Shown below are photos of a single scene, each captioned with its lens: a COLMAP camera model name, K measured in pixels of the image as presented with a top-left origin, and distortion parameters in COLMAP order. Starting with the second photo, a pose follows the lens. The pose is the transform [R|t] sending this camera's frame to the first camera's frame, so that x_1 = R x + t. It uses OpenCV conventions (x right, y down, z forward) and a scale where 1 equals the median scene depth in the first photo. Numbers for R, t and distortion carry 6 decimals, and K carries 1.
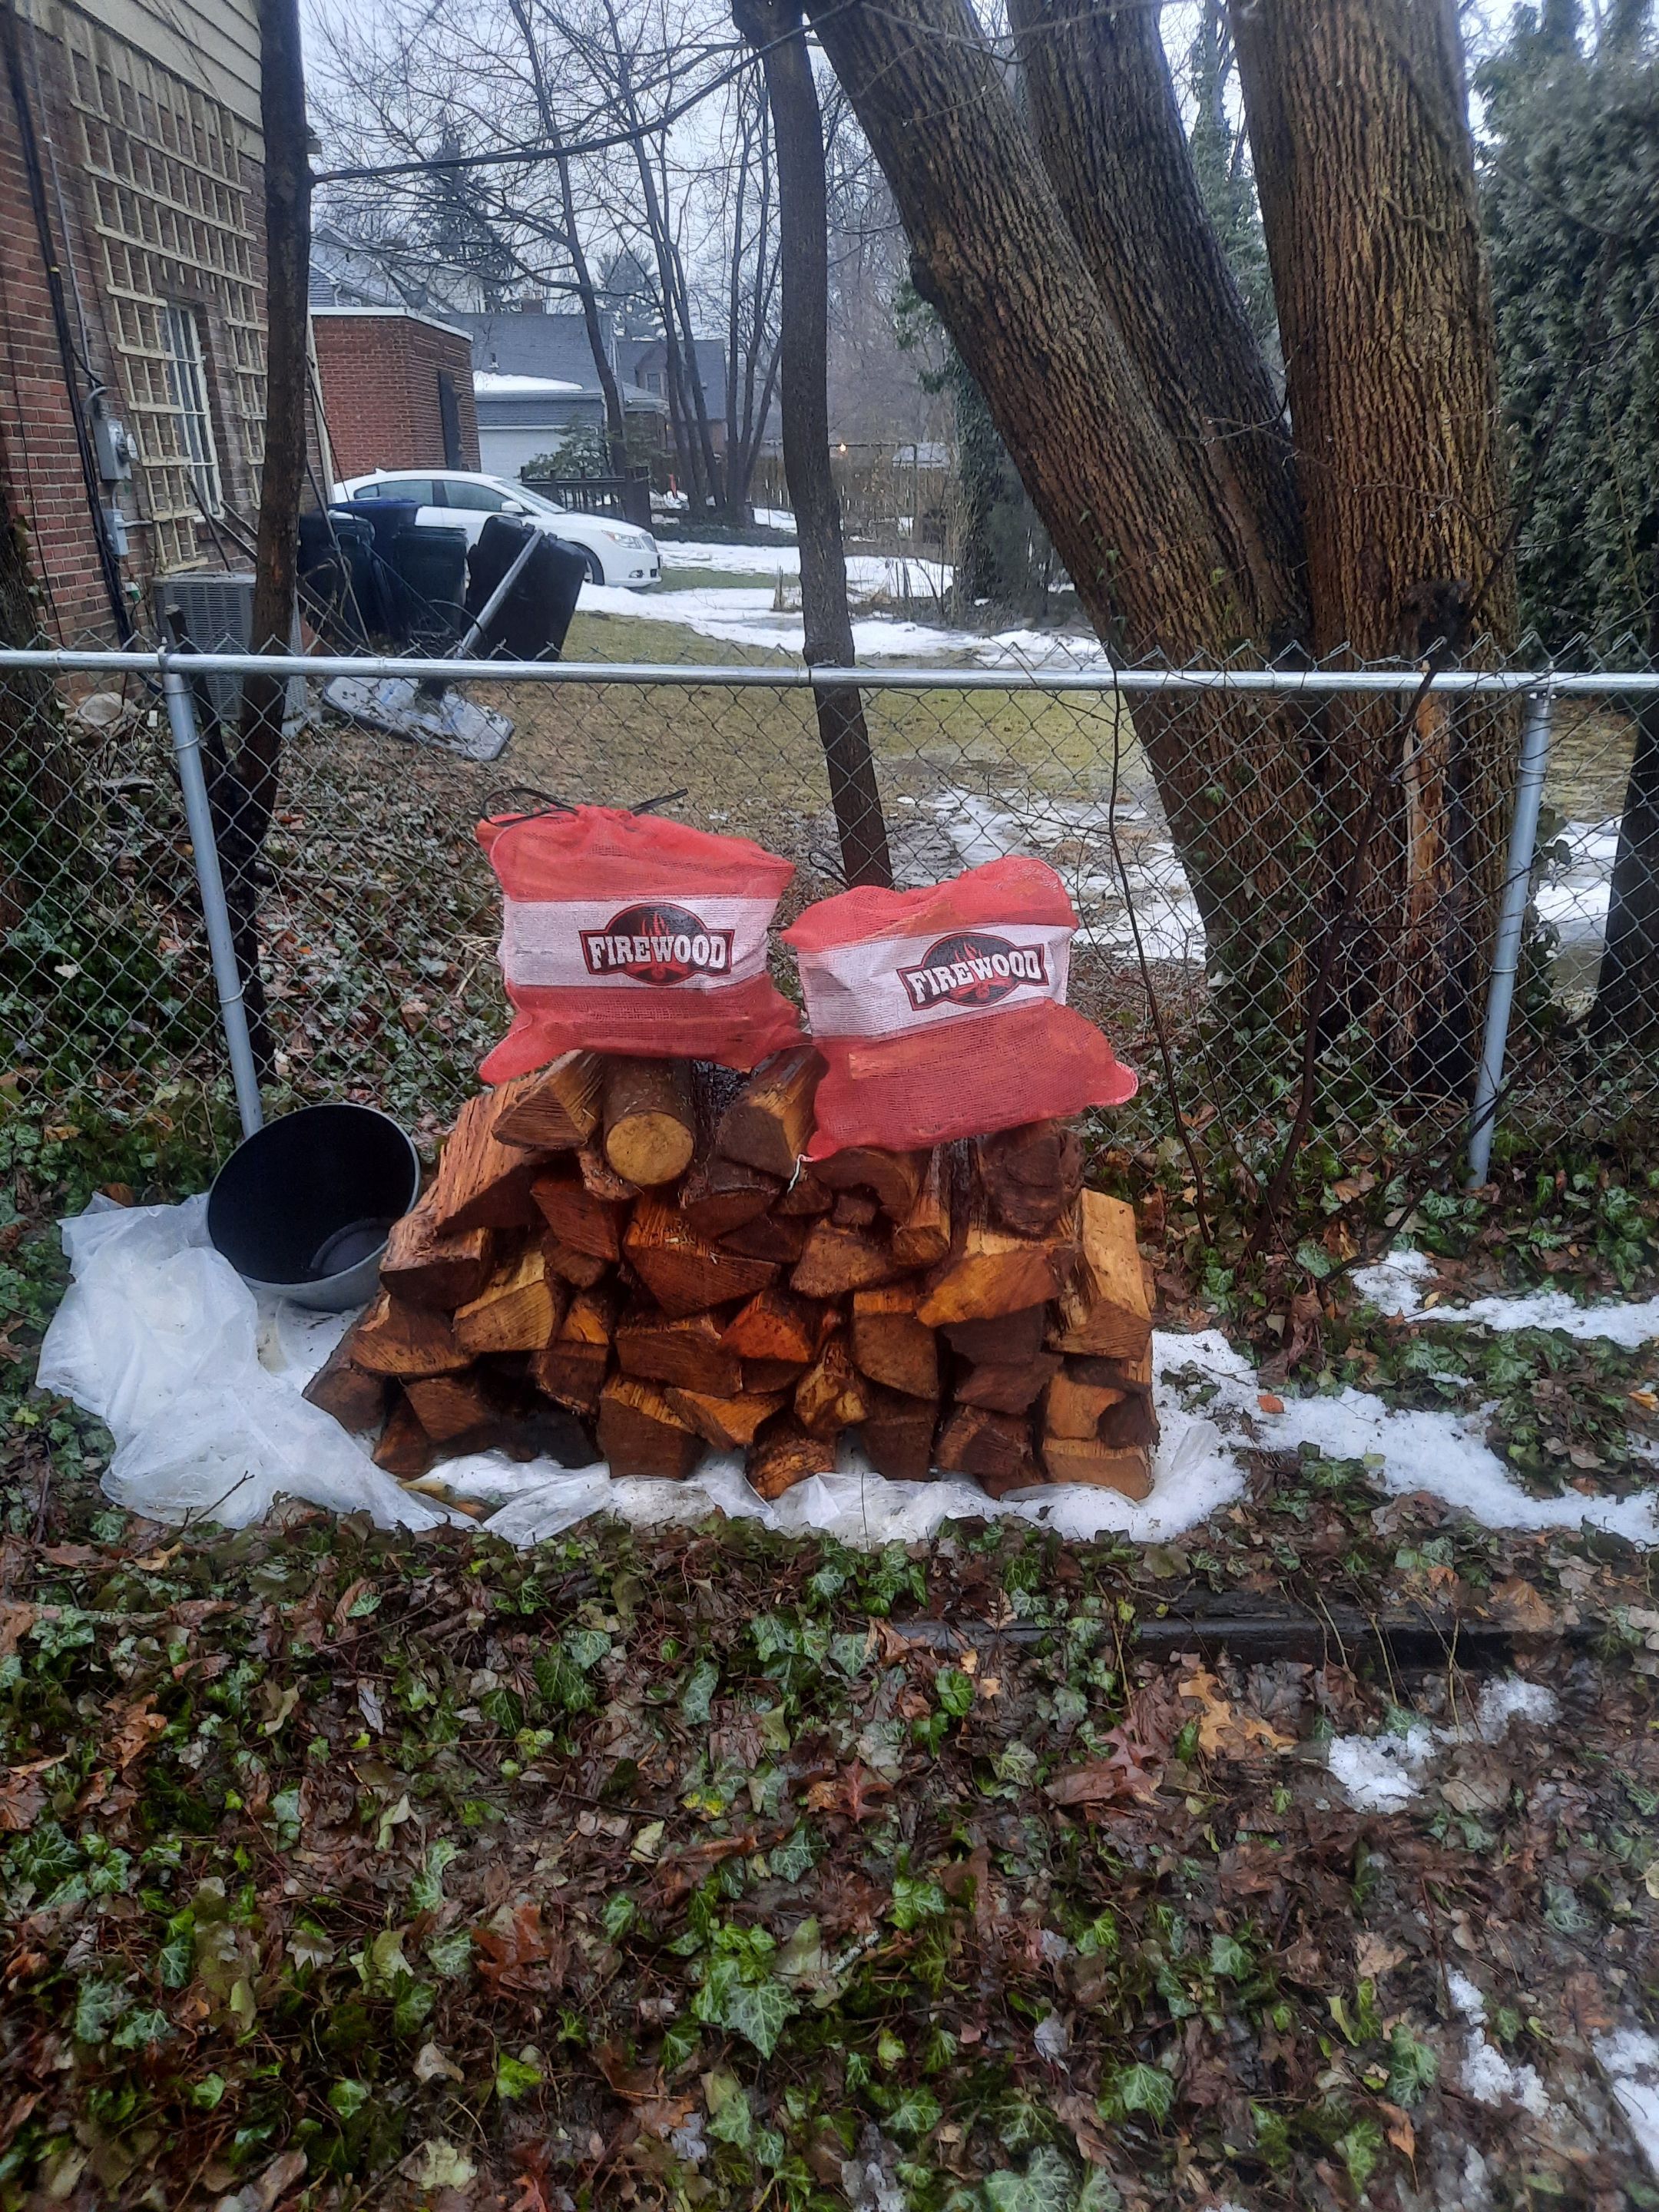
lens RADIAL K [[1578.7, 0, 829.5], [0, 1578.7, 1106.0], [0, 0, 1]] dist [0.011735, 0.007507]
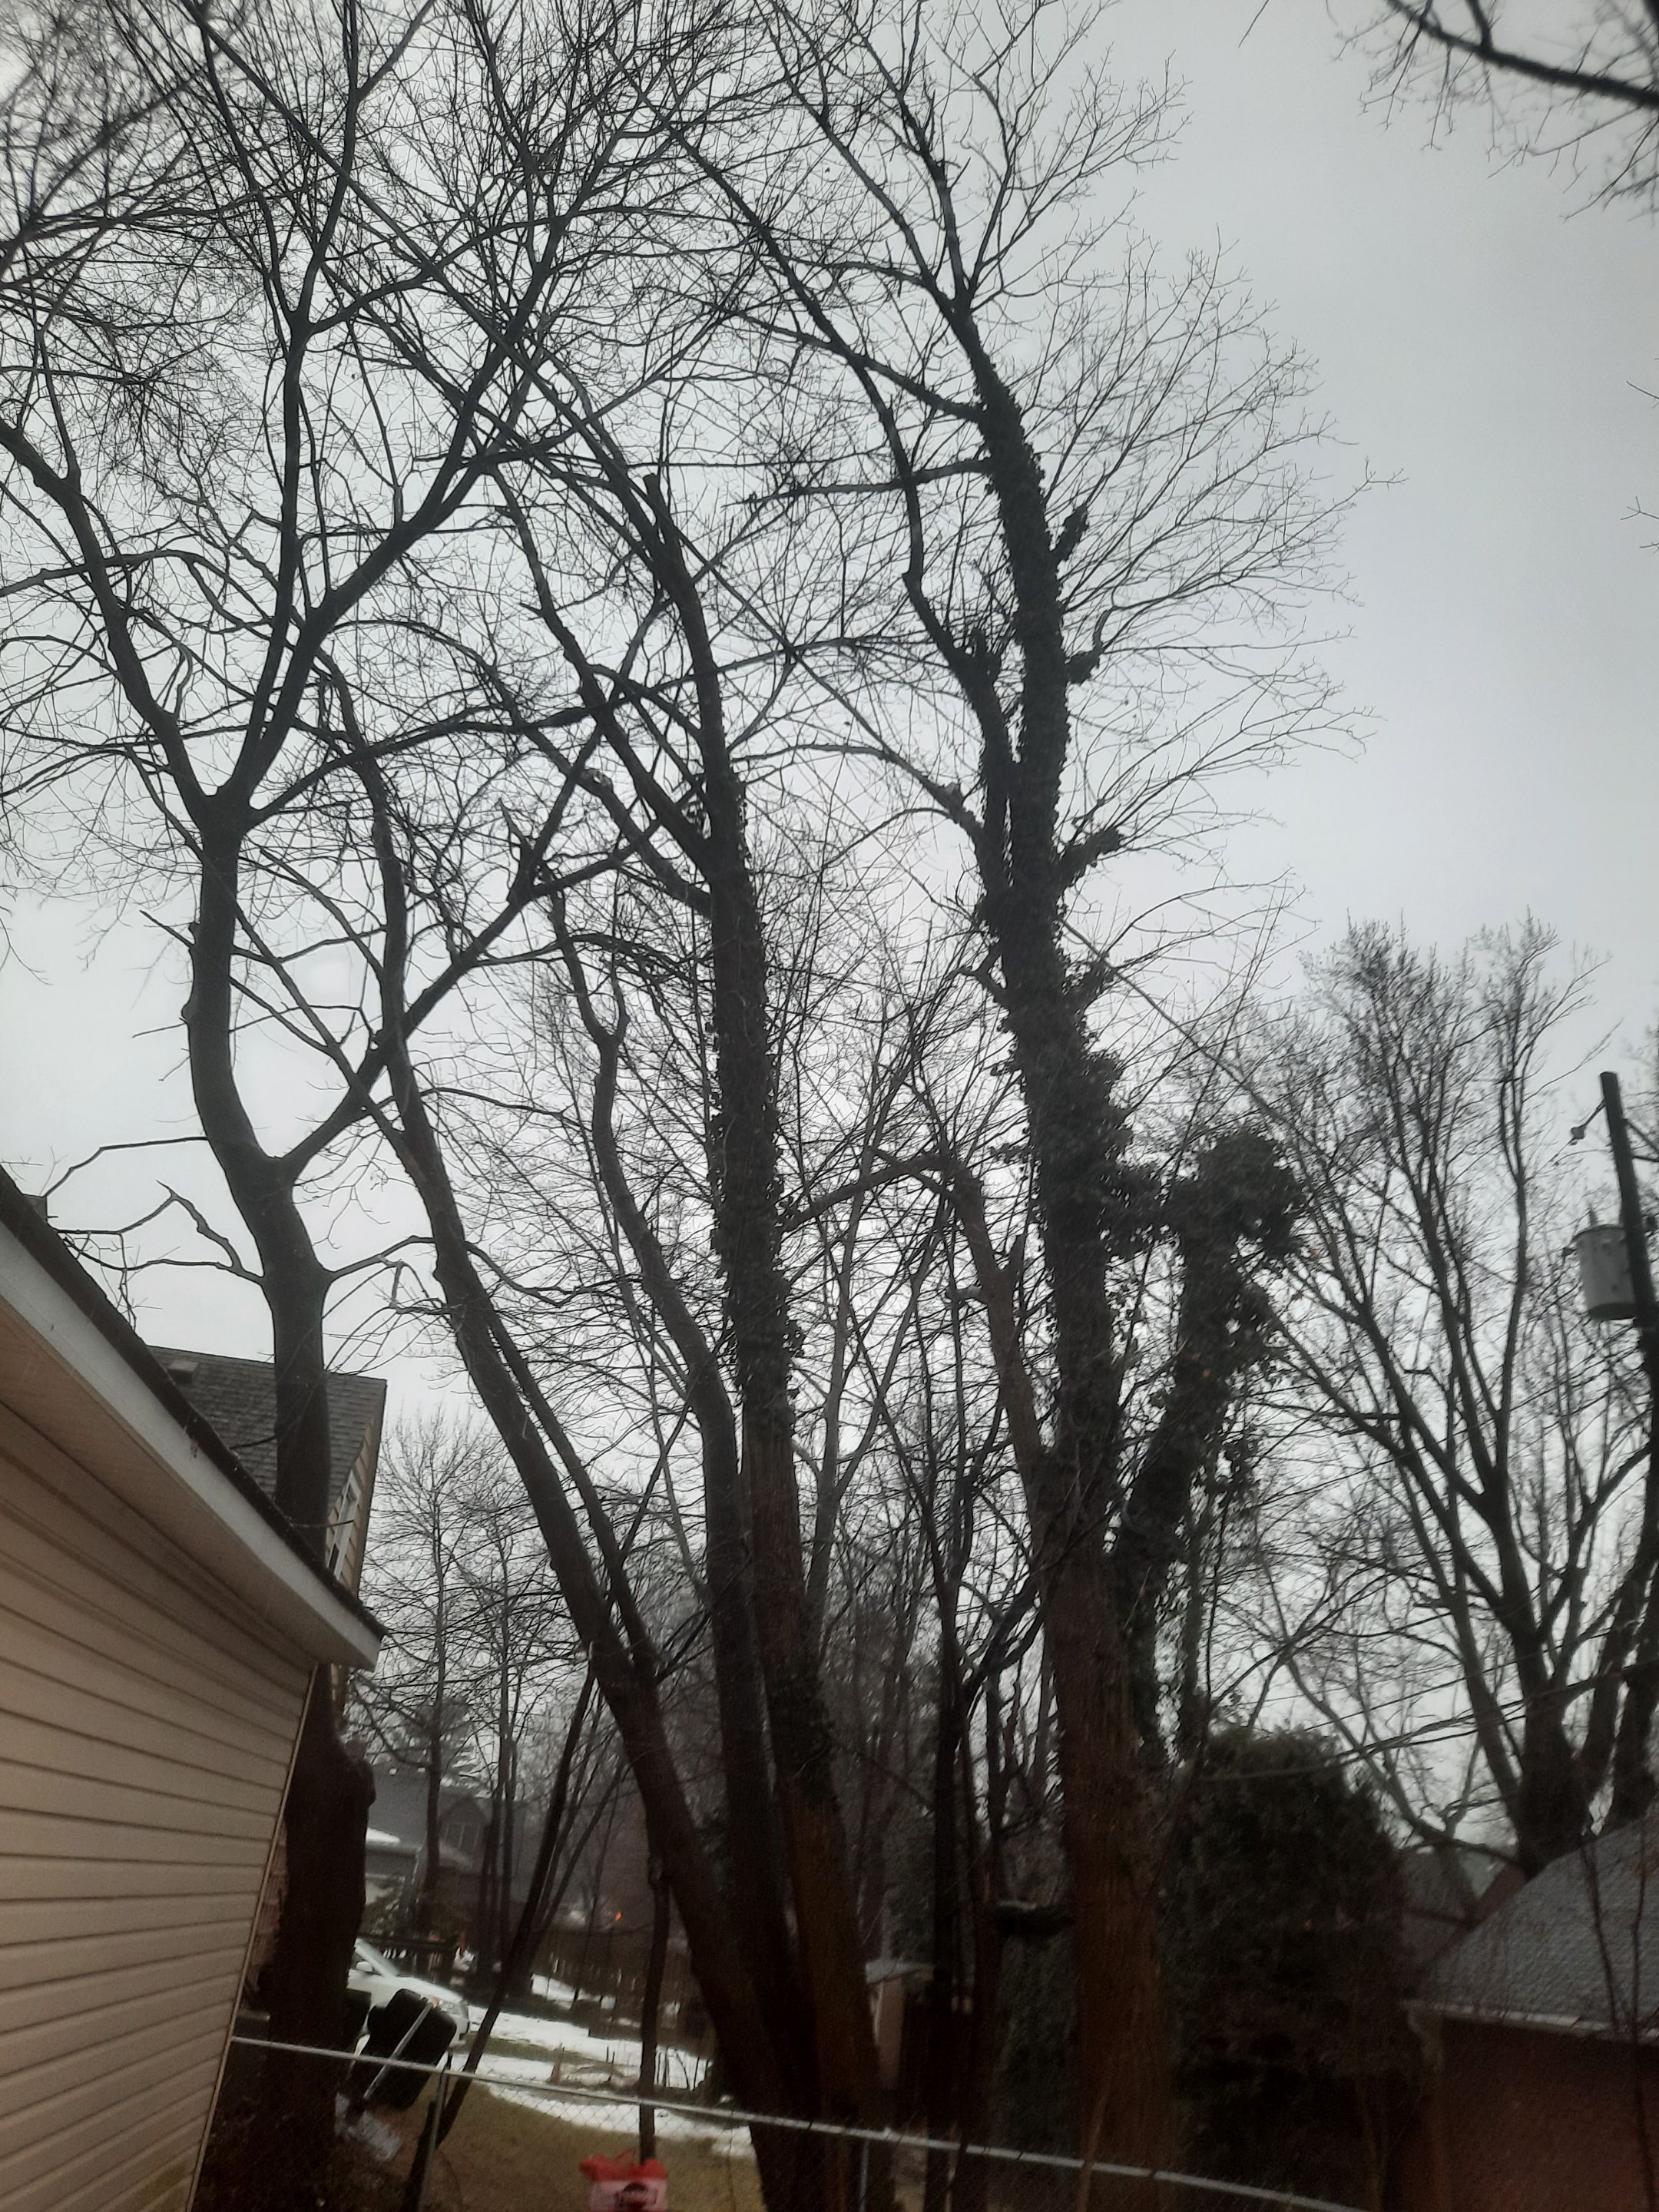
lens RADIAL K [[1578.7, 0, 829.5], [0, 1578.7, 1106.0], [0, 0, 1]] dist [0.011735, 0.007507]
pose [[0.985518, 0.148331, 0.082166, -0.029192], [-0.035085, 0.652450, -0.757019, 0.085544], [-0.165899, 0.743173, 0.648206, -0.292951]]
